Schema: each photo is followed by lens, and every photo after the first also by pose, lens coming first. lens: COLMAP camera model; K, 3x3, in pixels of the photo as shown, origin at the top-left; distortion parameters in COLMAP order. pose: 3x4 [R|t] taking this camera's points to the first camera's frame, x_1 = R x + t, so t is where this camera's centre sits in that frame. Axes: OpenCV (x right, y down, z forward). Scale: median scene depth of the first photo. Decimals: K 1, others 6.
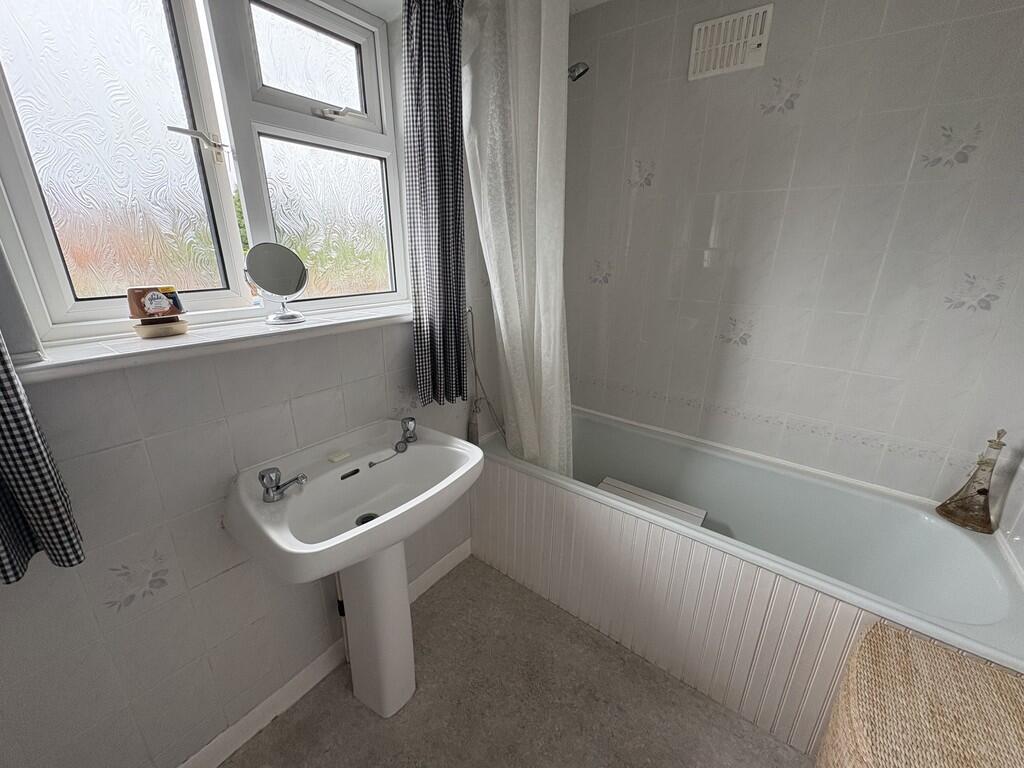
lens RADIAL K [[407.4, 0, 512.9], [0, 407.4, 384.4], [0, 0, 1]] dist [-0.003400, -0.000039]
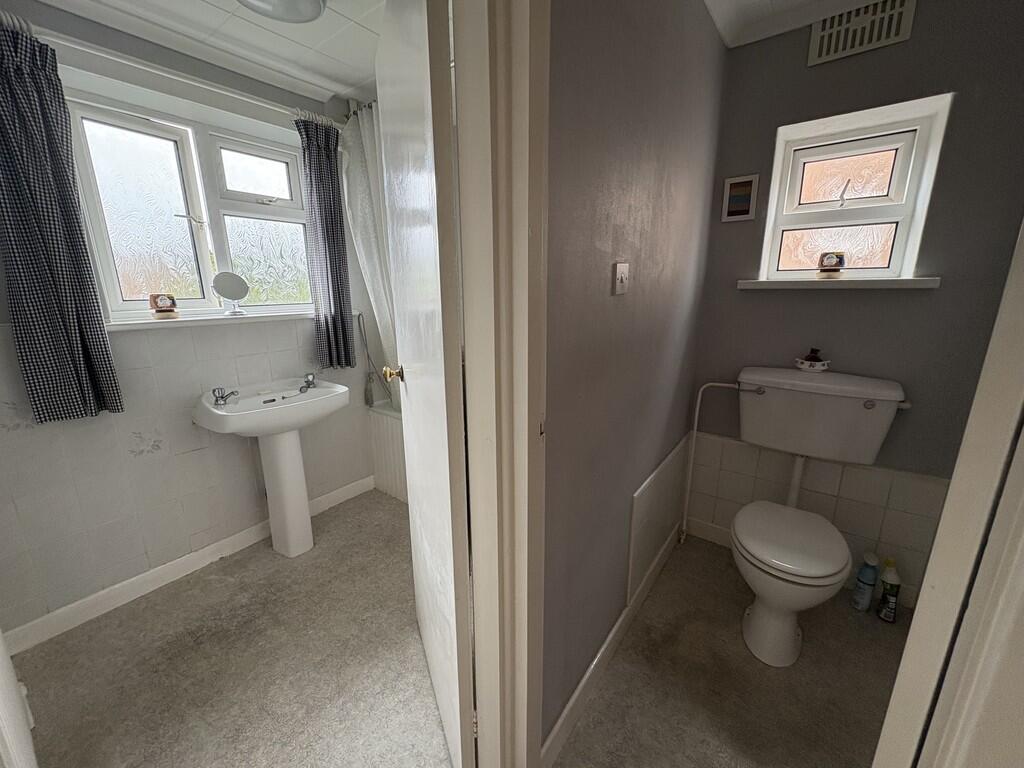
lens RADIAL K [[407.4, 0, 511.6], [0, 407.4, 385.4], [0, 0, 1]] dist [-0.003400, -0.000039]
pose [[0.999747, -0.022507, 0.000568, 0.624594], [0.022464, 0.995542, -0.091604, 0.331299], [0.001496, 0.091594, 0.995795, -0.721047]]
